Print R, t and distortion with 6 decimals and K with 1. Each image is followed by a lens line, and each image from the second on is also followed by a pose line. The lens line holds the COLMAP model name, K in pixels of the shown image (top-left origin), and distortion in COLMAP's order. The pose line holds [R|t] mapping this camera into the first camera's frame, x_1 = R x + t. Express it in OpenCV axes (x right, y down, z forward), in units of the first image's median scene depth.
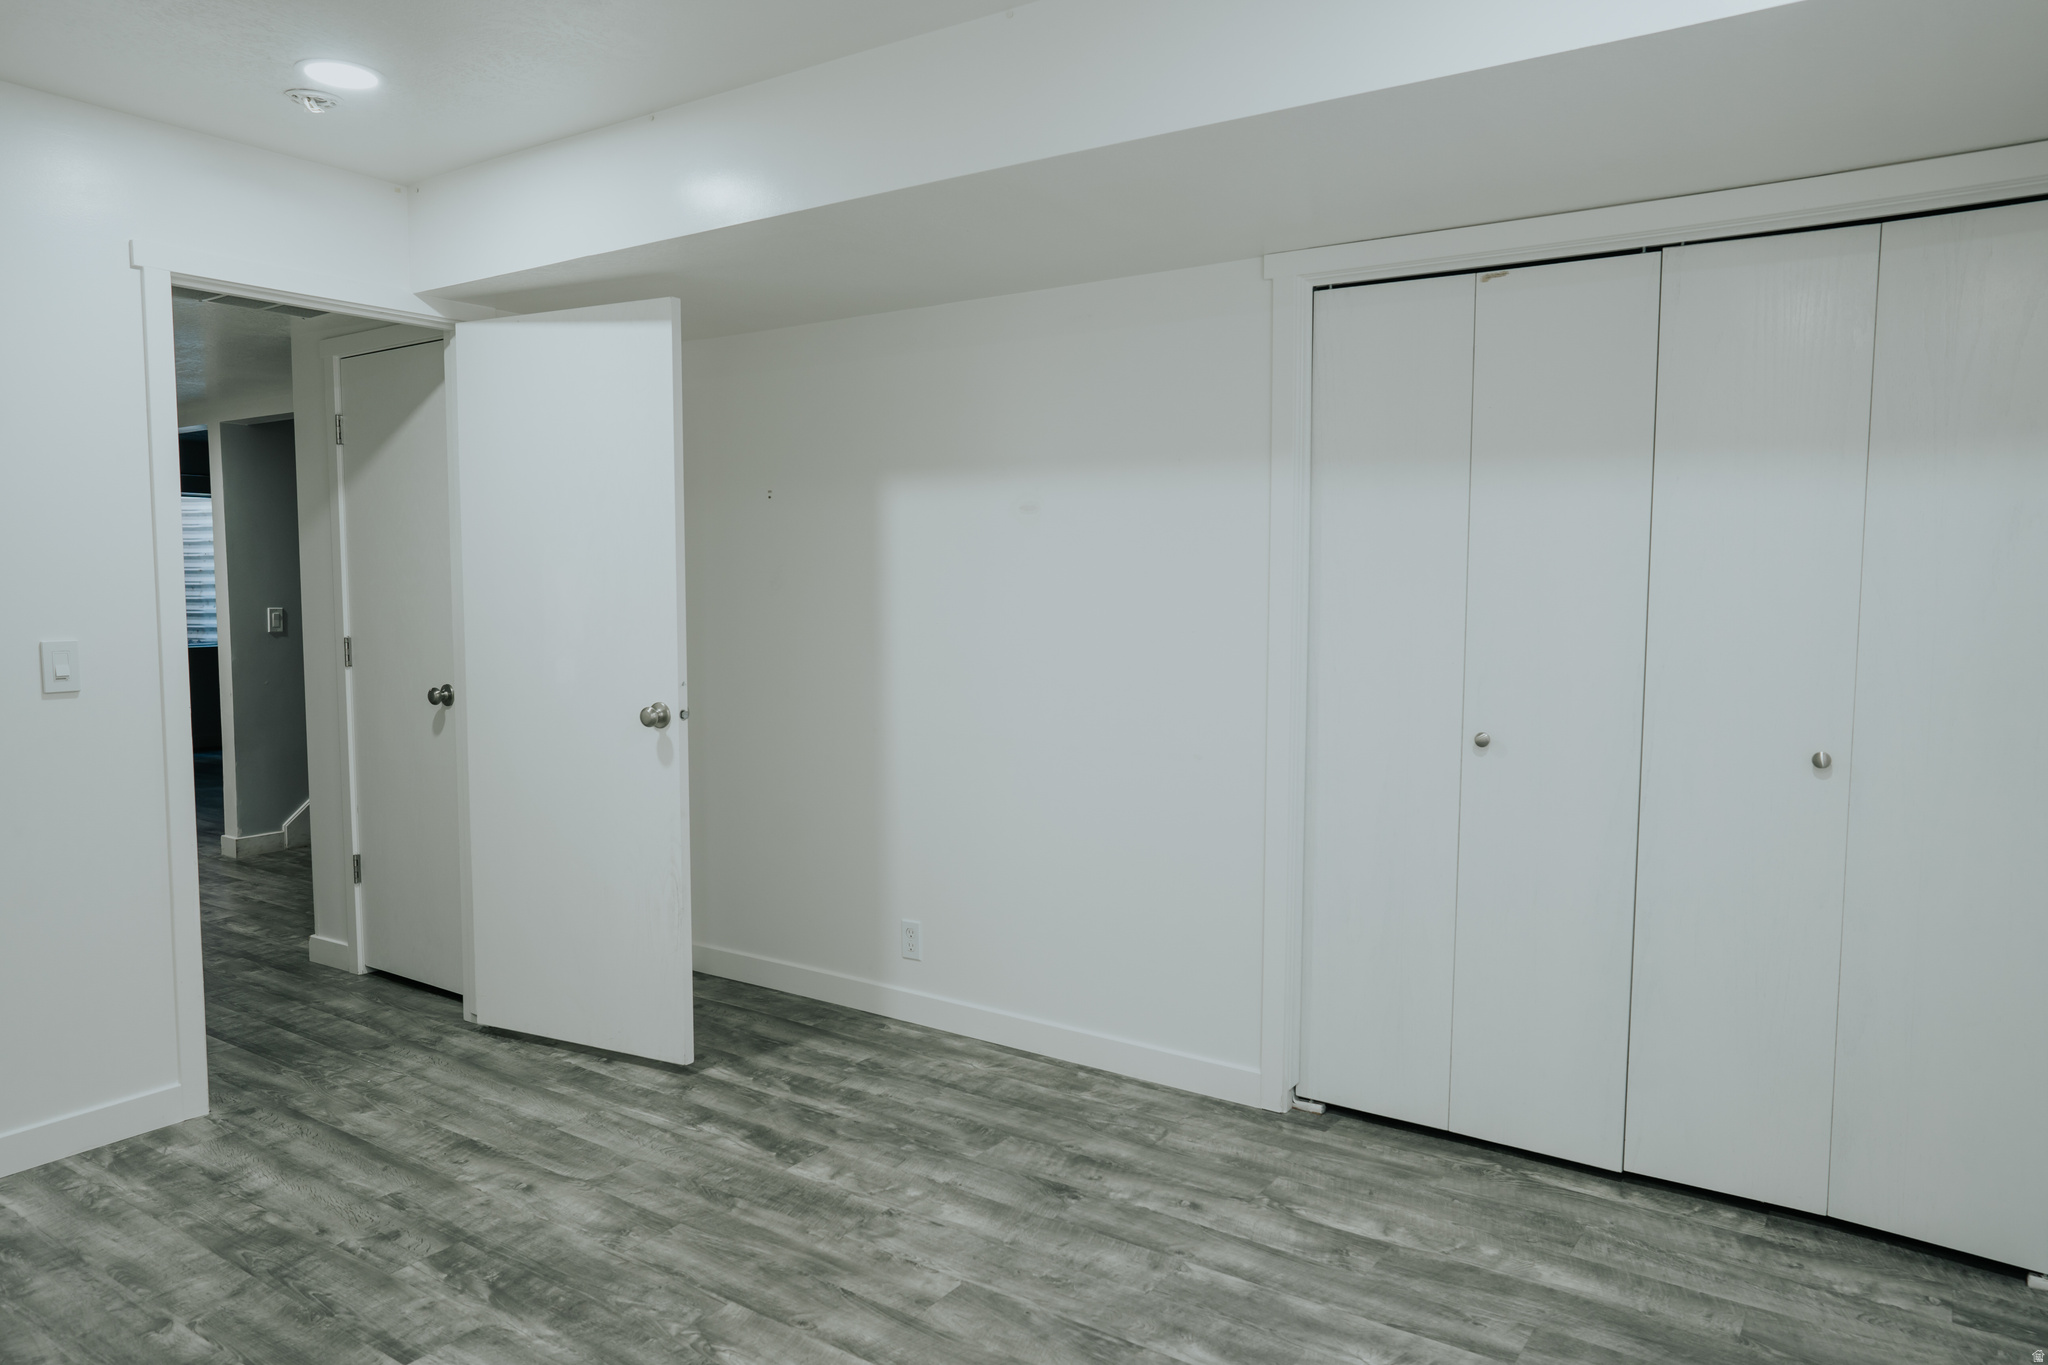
lens RADIAL K [[1381.2, 0, 1020.9], [0, 1381.2, 682.6], [0, 0, 1]] dist [-0.028108, 0.034542]
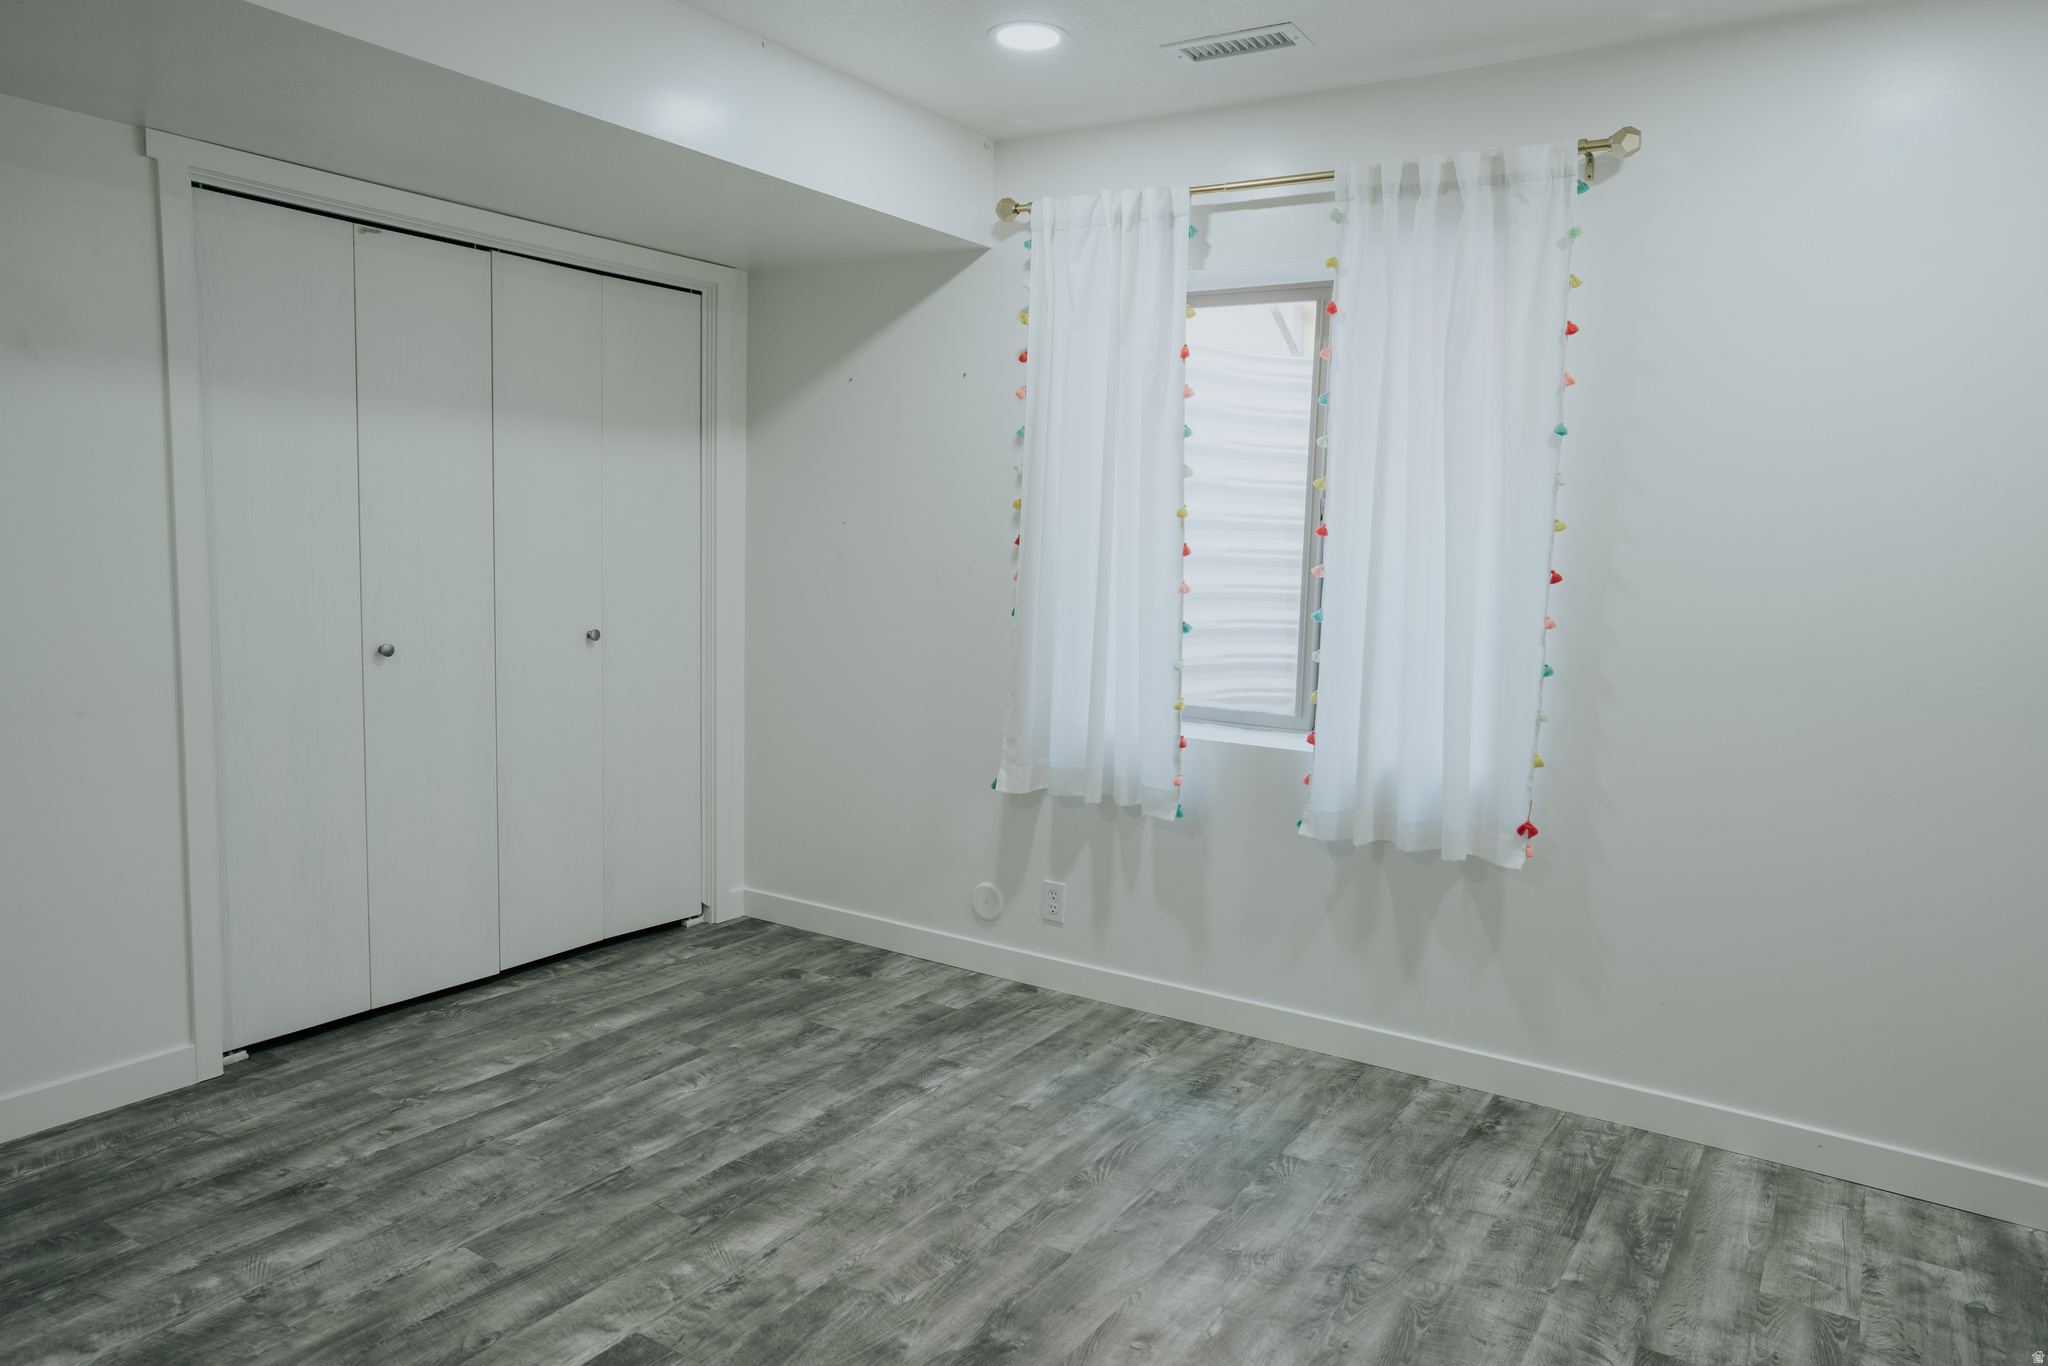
lens RADIAL K [[1381.2, 0, 1027.9], [0, 1381.2, 680.1], [0, 0, 1]] dist [-0.028108, 0.034542]
pose [[-0.040328, -0.111393, 0.992958, -0.864734], [0.050877, 0.992248, 0.113380, -0.037076], [-0.997890, 0.055091, -0.034348, 0.559686]]
